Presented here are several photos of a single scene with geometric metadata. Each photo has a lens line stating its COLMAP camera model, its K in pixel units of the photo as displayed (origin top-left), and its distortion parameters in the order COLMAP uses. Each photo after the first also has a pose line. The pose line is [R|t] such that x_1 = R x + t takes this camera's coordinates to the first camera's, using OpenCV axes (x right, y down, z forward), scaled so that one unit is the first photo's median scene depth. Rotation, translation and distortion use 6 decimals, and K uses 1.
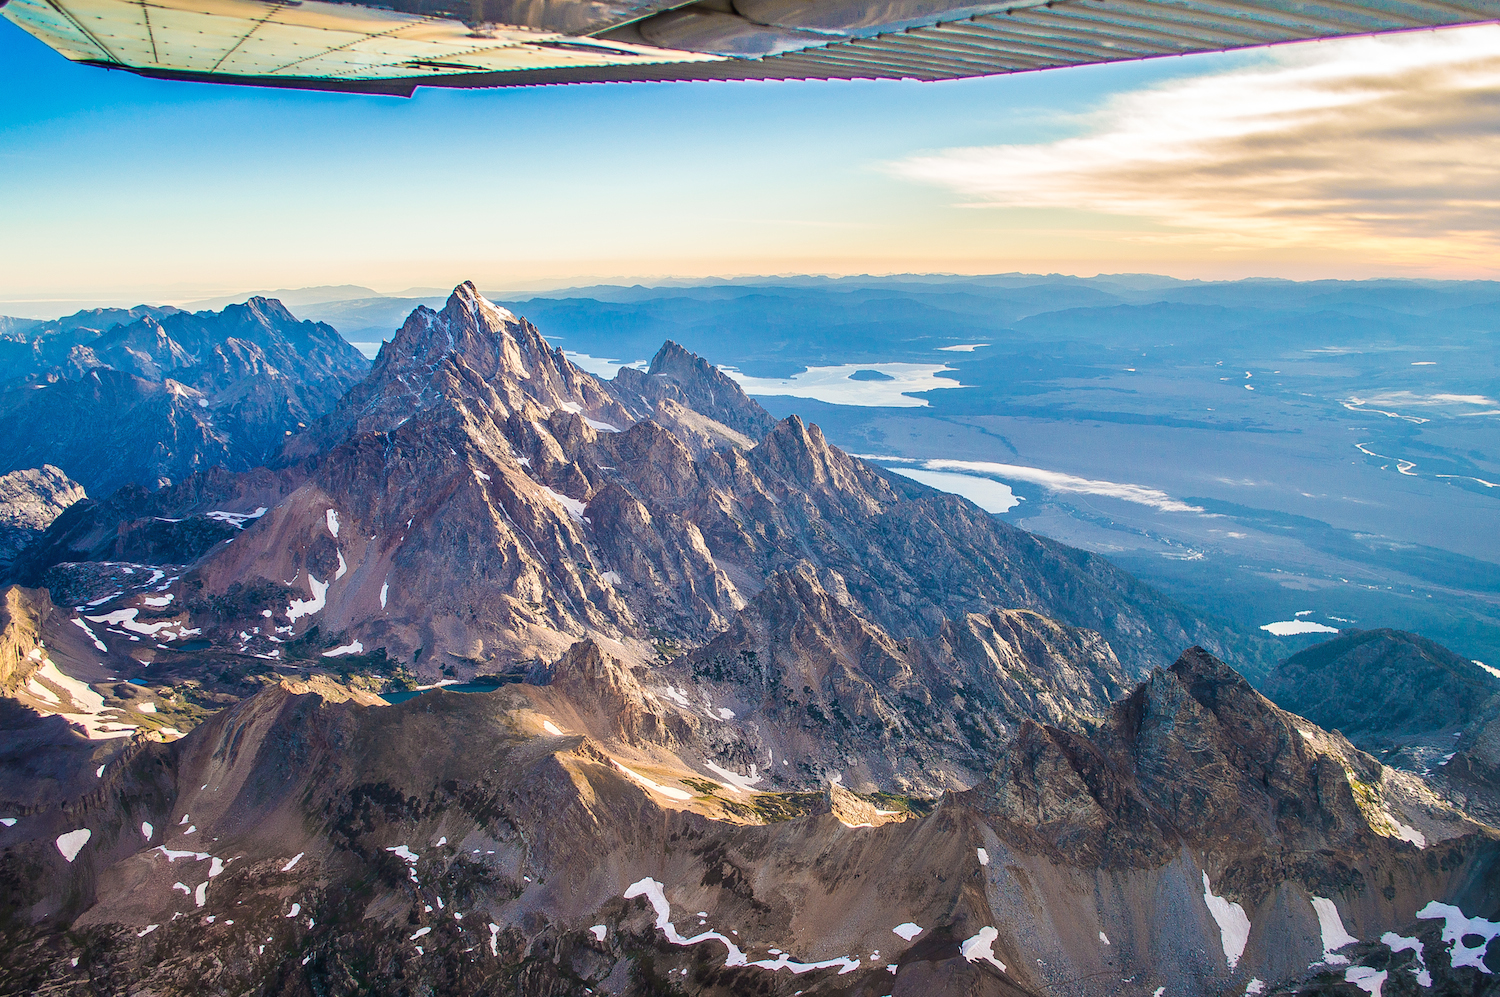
lens RADIAL K [[1297.4, 0, 750.0], [0, 1297.4, 498.5], [0, 0, 1]] dist [-0.071148, 0.003283]
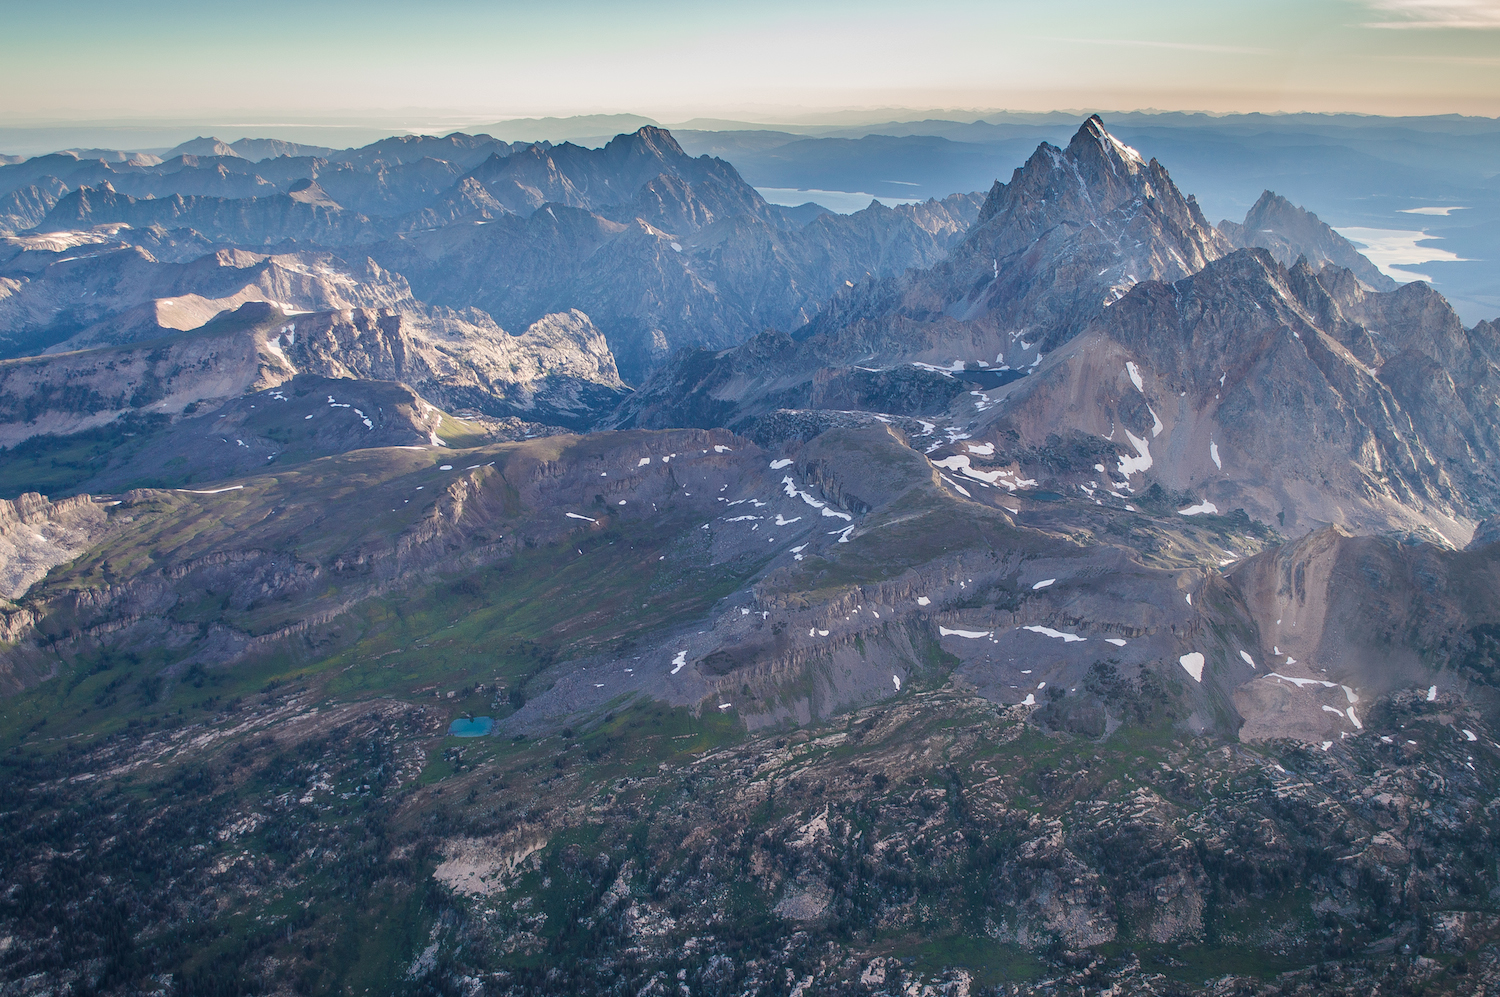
lens RADIAL K [[1611.7, 0, 750.0], [0, 1611.7, 498.5], [0, 0, 1]] dist [-0.052654, -0.010507]
pose [[0.984067, 0.054415, -0.169265, -0.403847], [-0.042815, 0.996525, 0.071444, 0.036411], [0.172564, -0.063059, 0.982978, -0.196895]]
